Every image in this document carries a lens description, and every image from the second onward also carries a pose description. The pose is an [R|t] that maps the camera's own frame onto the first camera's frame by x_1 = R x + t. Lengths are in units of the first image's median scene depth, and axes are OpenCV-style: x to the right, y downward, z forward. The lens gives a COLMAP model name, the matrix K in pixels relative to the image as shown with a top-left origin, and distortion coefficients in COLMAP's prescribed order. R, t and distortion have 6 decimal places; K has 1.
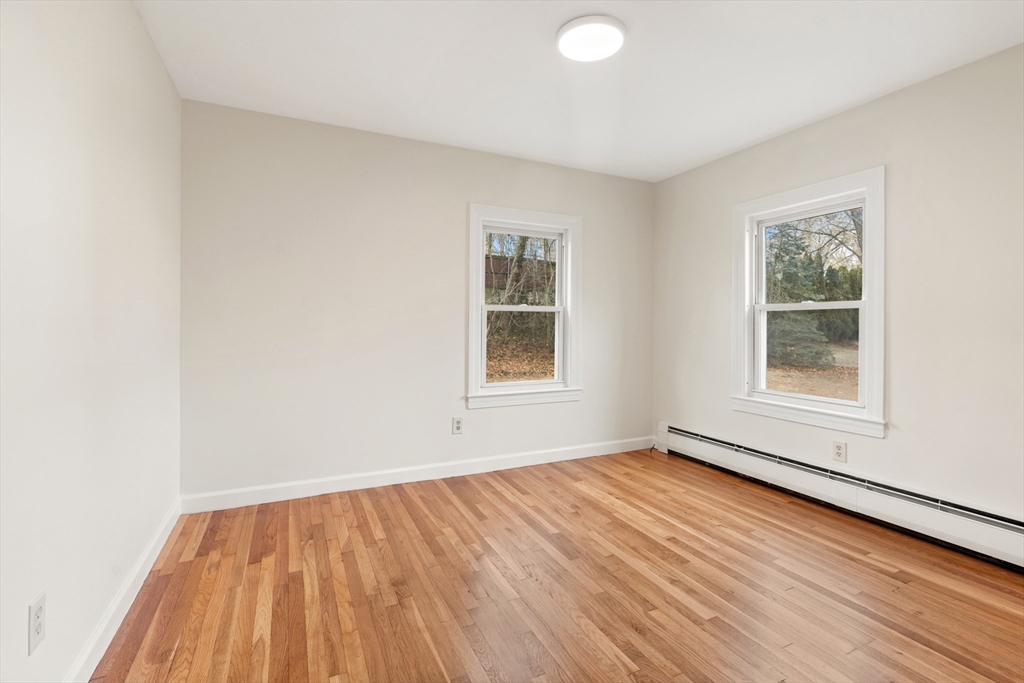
lens RADIAL K [[459.5, 0, 516.0], [0, 459.5, 324.5], [0, 0, 1]] dist [-0.011913, 0.000607]
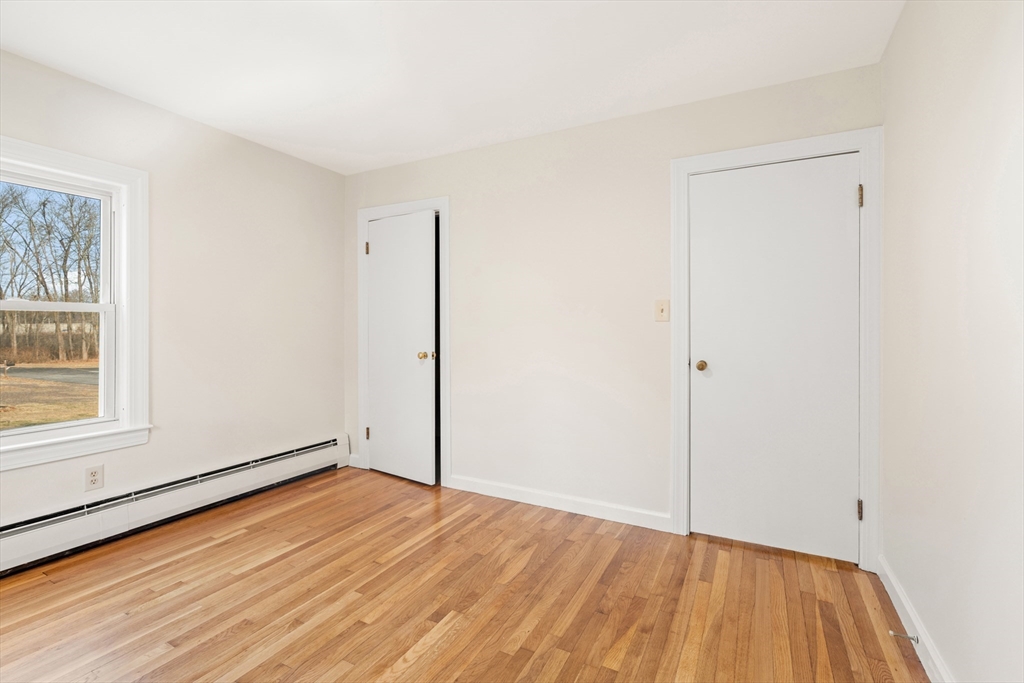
lens RADIAL K [[459.5, 0, 516.0], [0, 459.5, 324.5], [0, 0, 1]] dist [-0.011913, 0.000607]
pose [[-0.583495, -0.003638, 0.812109, -0.452216], [0.000151, 0.999989, 0.004588, -0.015469], [-0.812117, 0.002799, -0.583488, 0.852878]]
